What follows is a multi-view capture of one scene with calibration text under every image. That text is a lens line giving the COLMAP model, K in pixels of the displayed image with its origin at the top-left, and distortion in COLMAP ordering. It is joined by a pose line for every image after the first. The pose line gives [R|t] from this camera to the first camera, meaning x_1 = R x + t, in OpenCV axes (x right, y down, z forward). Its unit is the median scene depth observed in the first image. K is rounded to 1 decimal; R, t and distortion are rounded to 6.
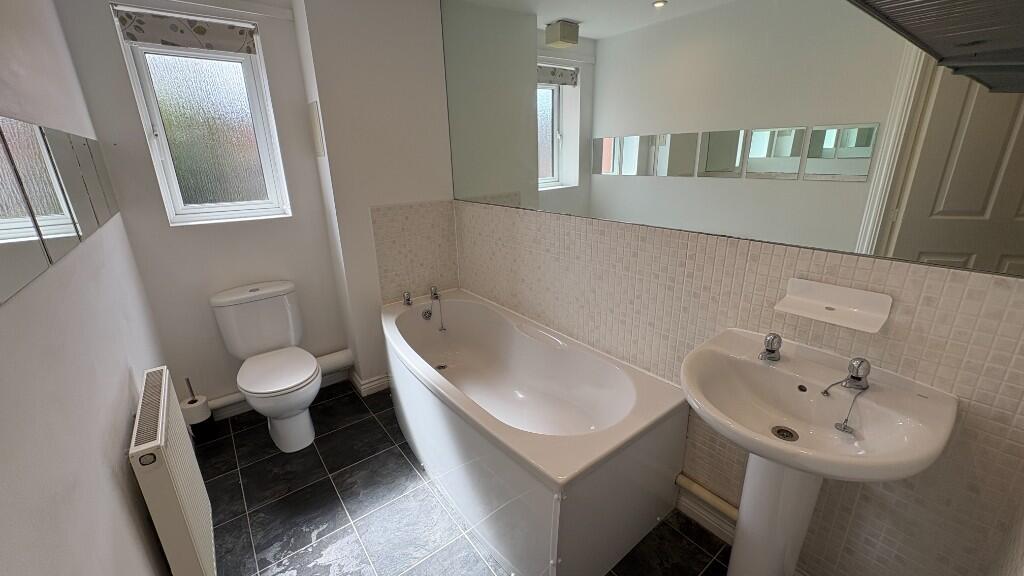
lens RADIAL K [[407.7, 0, 511.1], [0, 407.7, 286.0], [0, 0, 1]] dist [-0.000004, 0.000951]
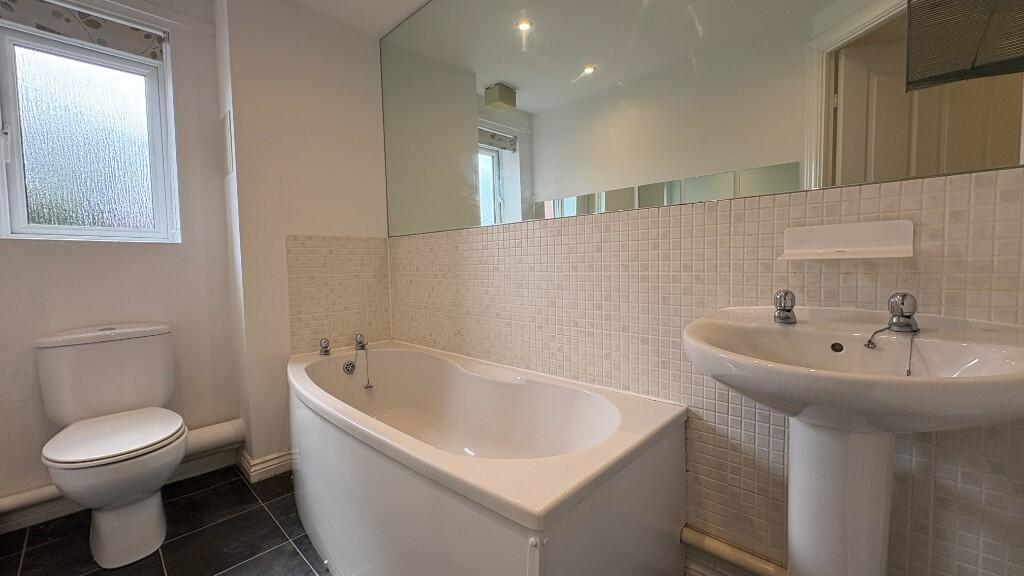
lens RADIAL K [[407.7, 0, 510.8], [0, 407.7, 286.1], [0, 0, 1]] dist [-0.000004, 0.000951]
pose [[0.989274, -0.006306, 0.145937, -0.006148], [0.043509, 0.966440, -0.253181, 0.157444], [-0.139443, 0.256815, 0.956348, 0.160847]]
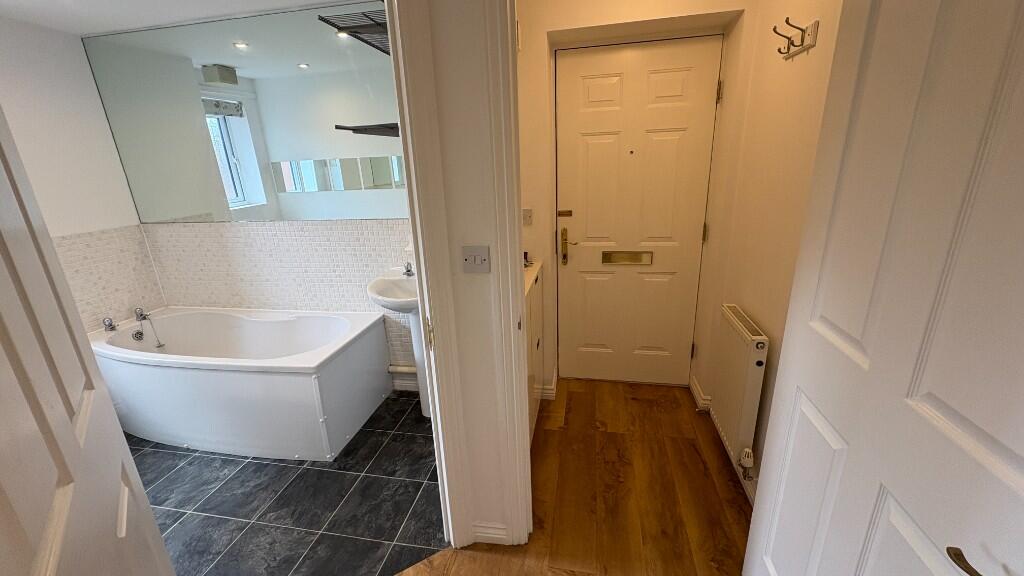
lens RADIAL K [[407.7, 0, 511.0], [0, 407.7, 286.3], [0, 0, 1]] dist [-0.000004, 0.000951]
pose [[0.751391, -0.204695, 0.627305, -0.140528], [0.227772, 0.972694, 0.044571, 0.139649], [-0.619299, 0.109393, 0.777497, -0.471827]]
